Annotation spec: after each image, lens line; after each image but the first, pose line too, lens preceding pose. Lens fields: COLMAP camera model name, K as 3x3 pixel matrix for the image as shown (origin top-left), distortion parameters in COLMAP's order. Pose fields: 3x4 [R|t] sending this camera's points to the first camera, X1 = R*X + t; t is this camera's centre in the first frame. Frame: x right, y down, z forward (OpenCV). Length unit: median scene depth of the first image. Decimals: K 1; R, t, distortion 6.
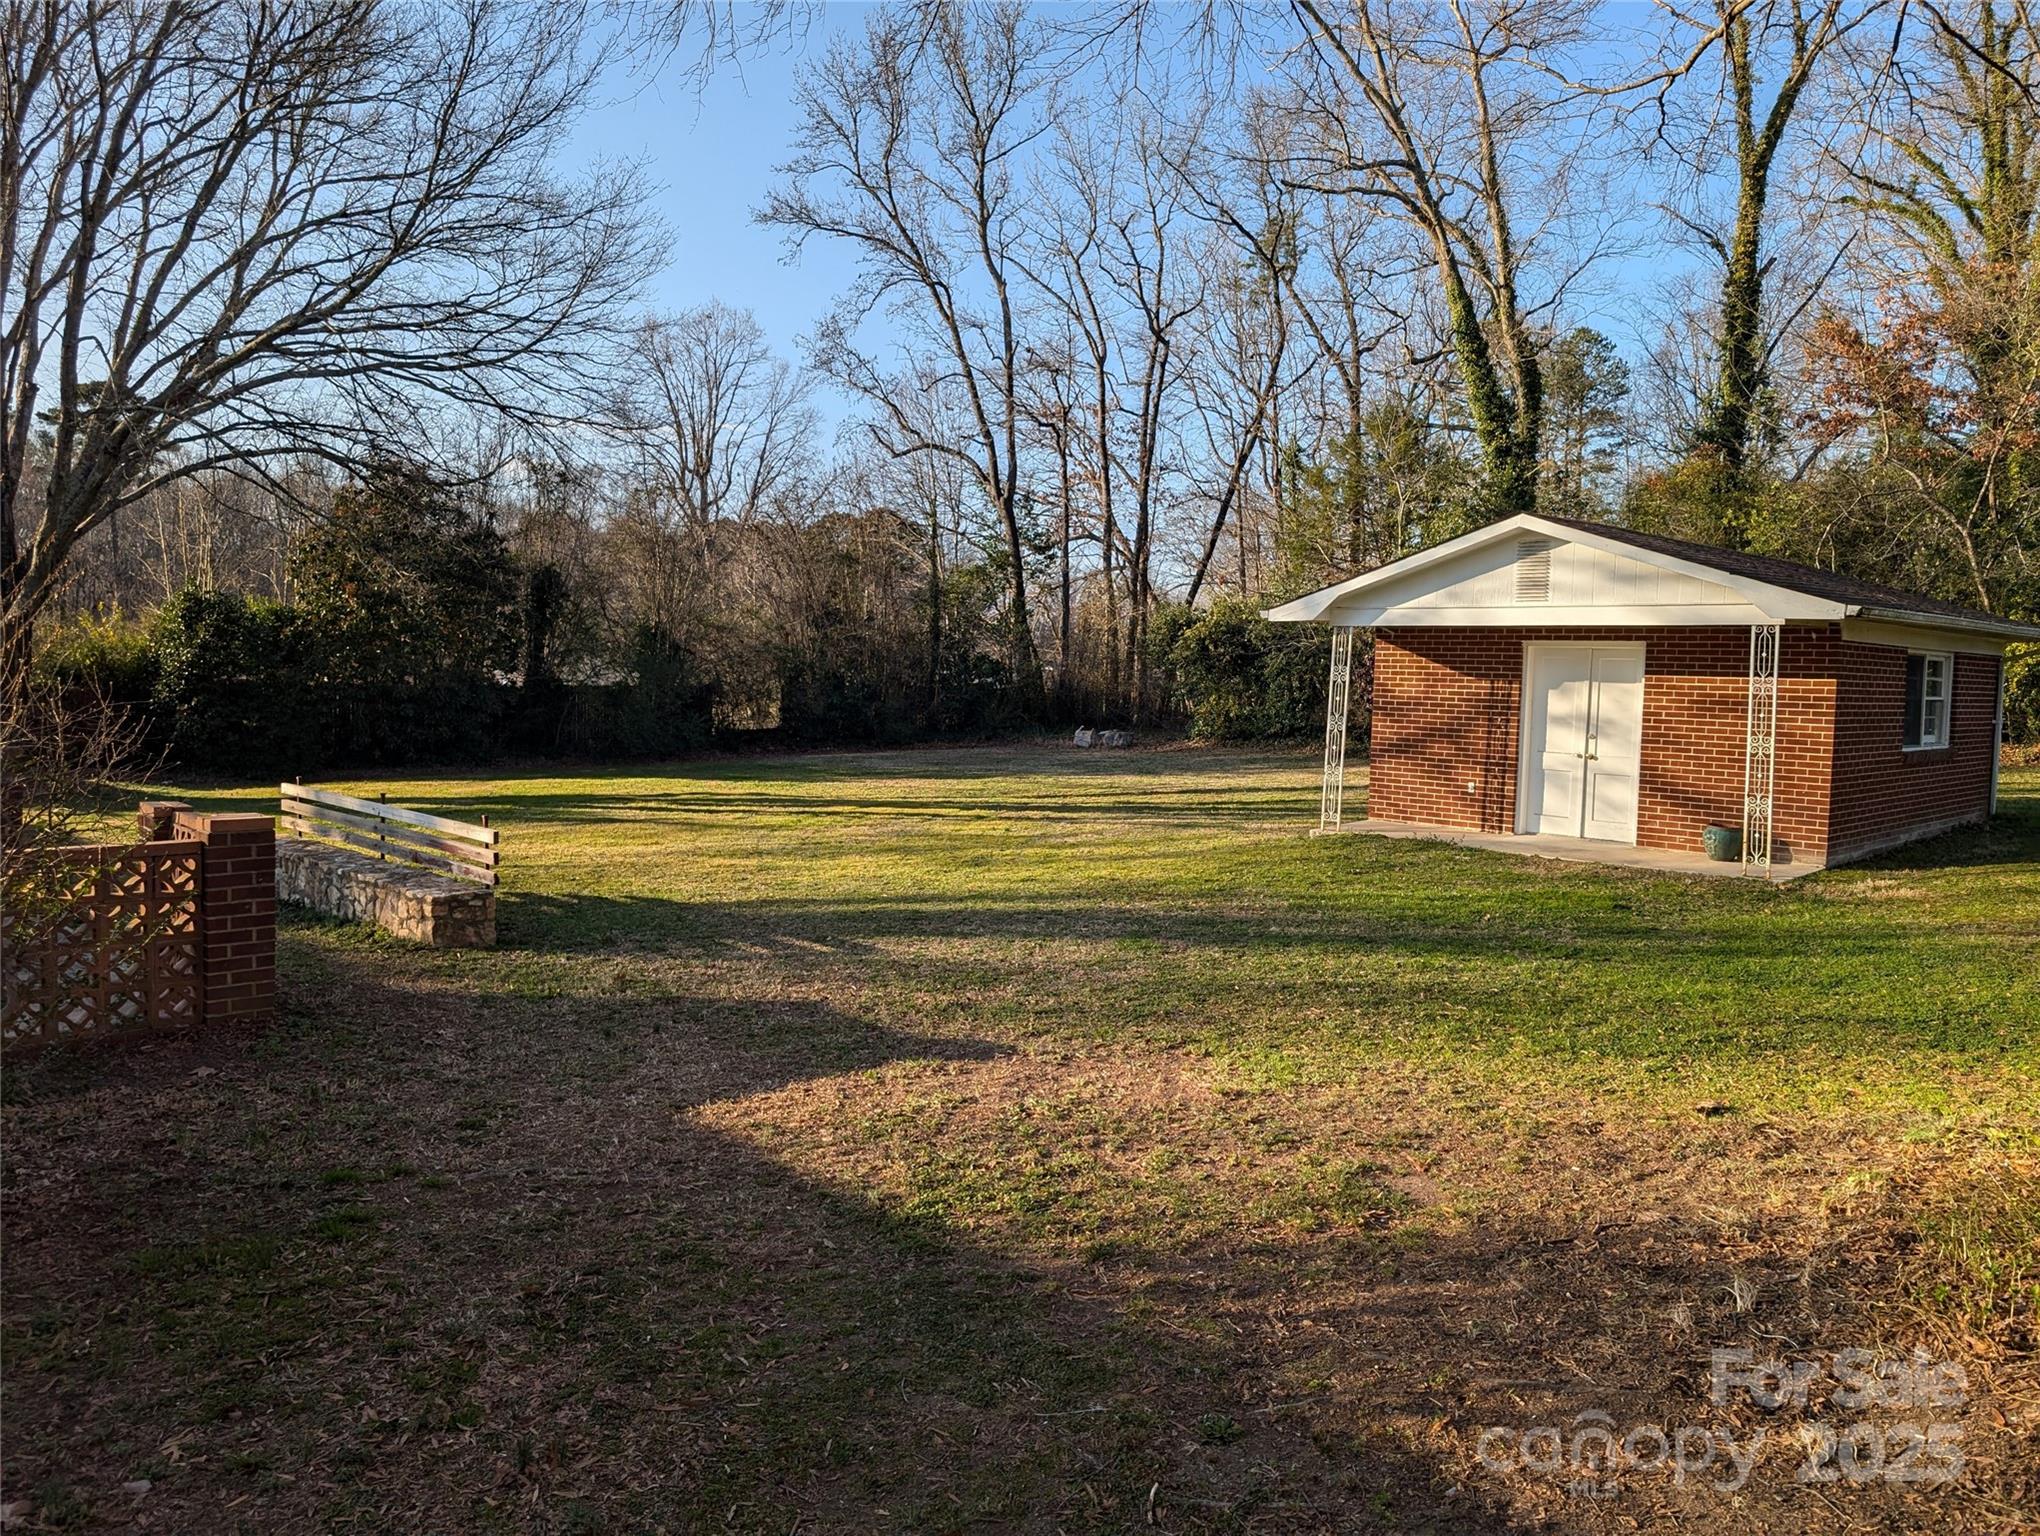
lens RADIAL K [[1474.3, 0, 1014.0], [0, 1474.3, 754.8], [0, 0, 1]] dist [0.008235, -0.014563]
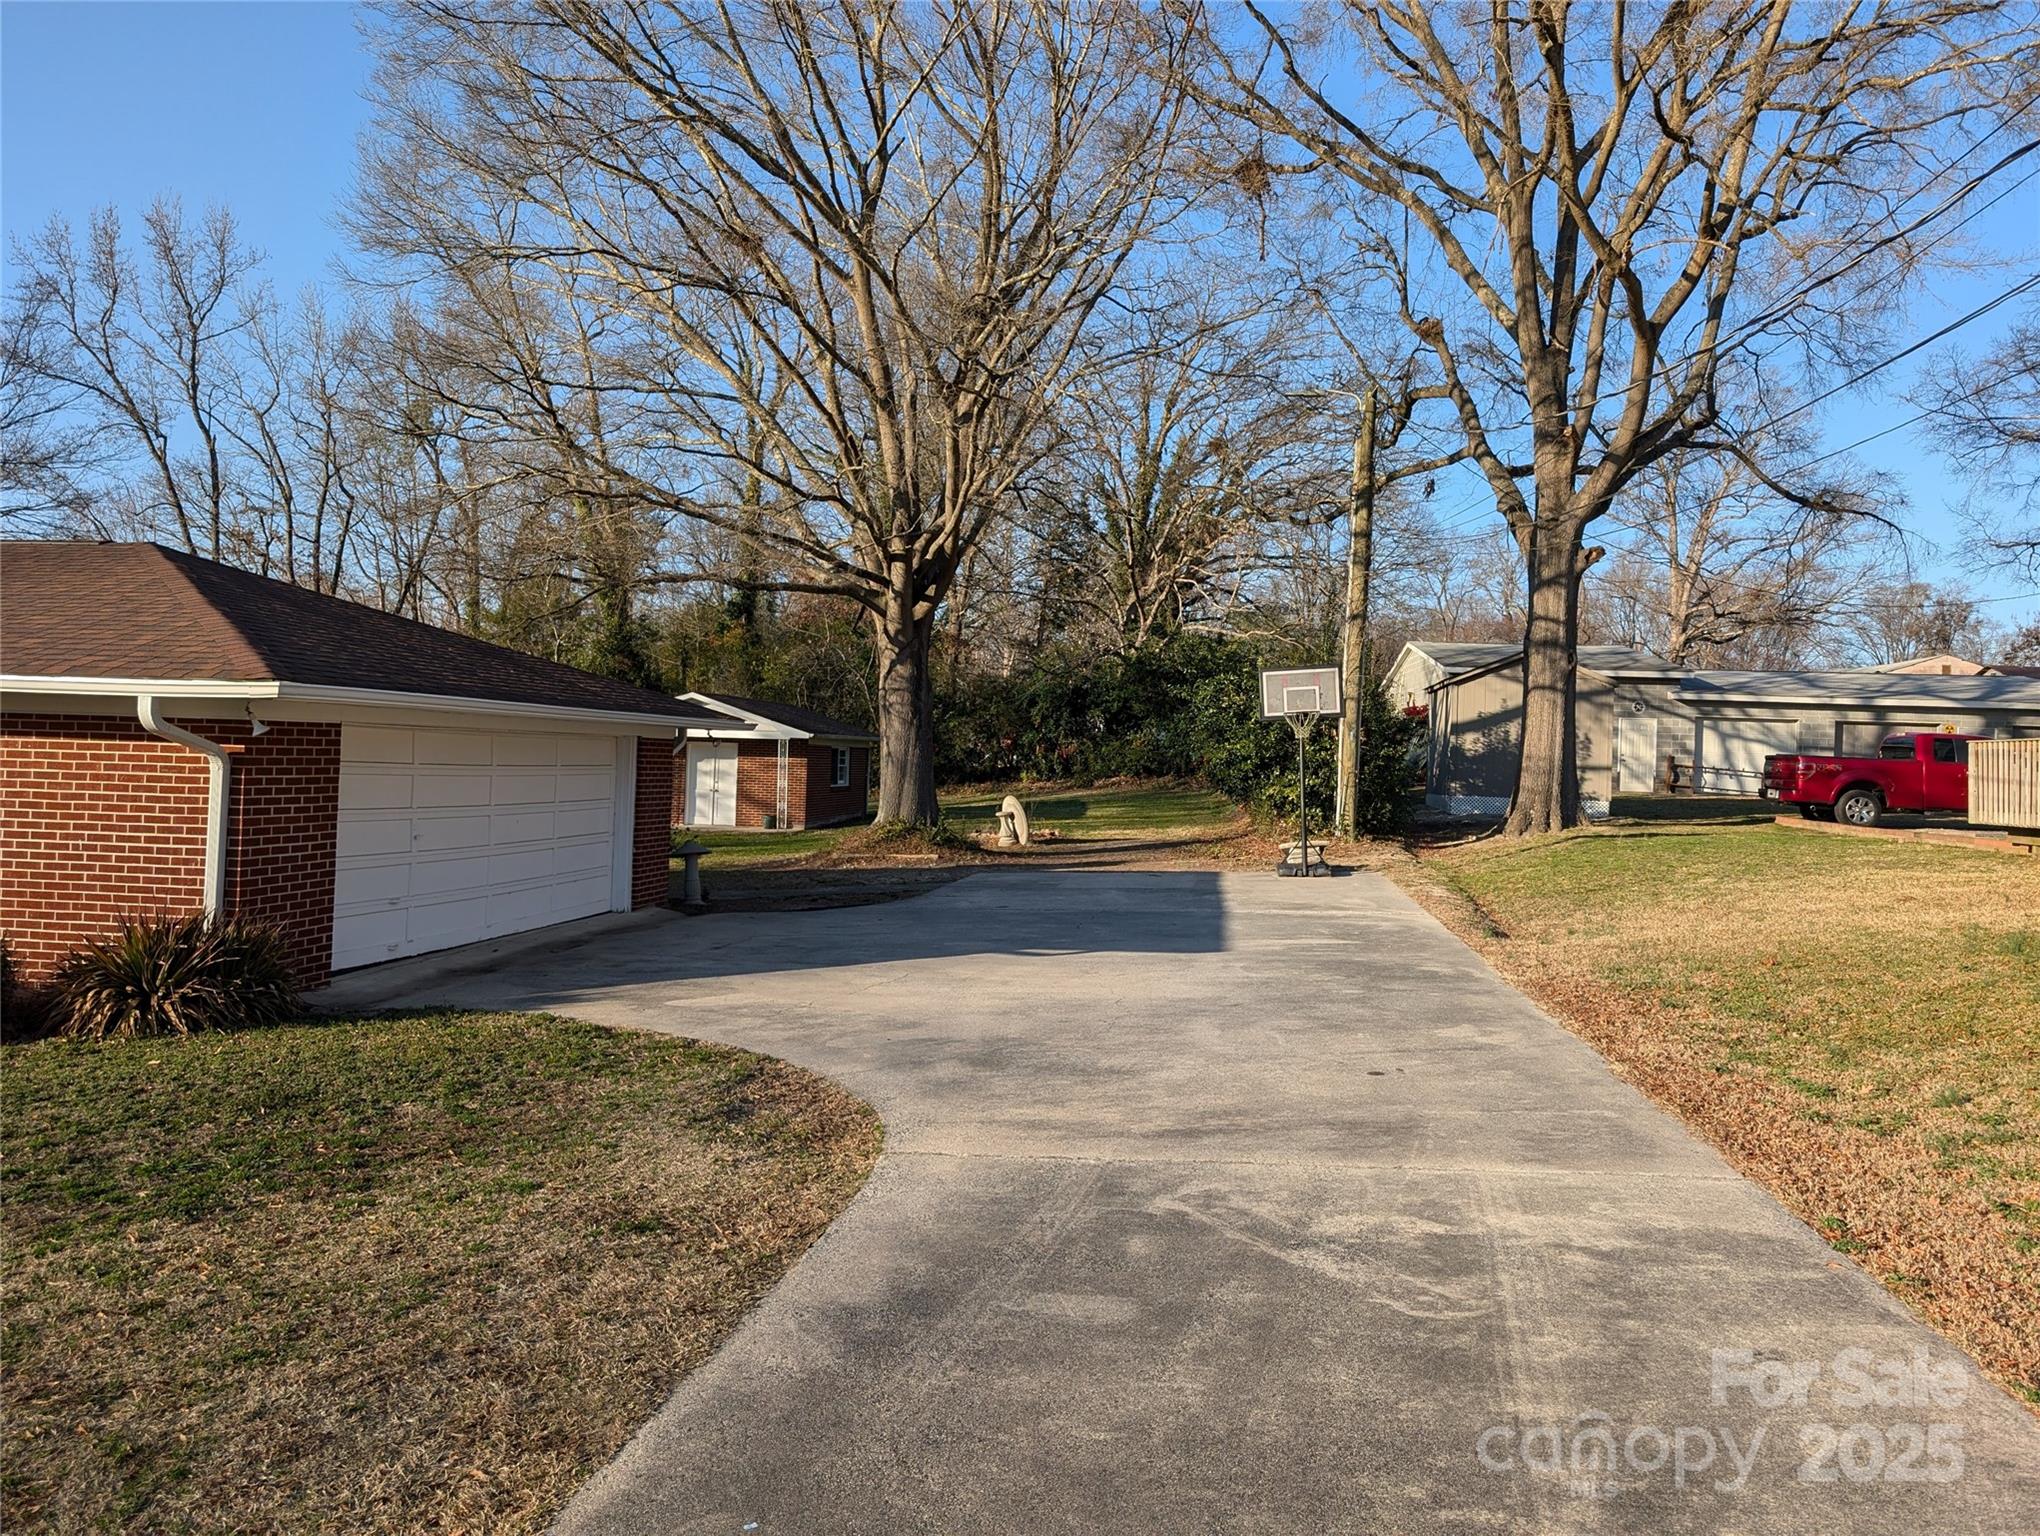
lens RADIAL K [[1474.3, 0, 1014.0], [0, 1474.3, 754.8], [0, 0, 1]] dist [0.008235, -0.014563]
pose [[0.799879, 0.001674, 0.600159, -0.653923], [0.028301, 0.998778, -0.040505, 0.054022], [-0.599494, 0.049385, 0.798854, -1.191607]]
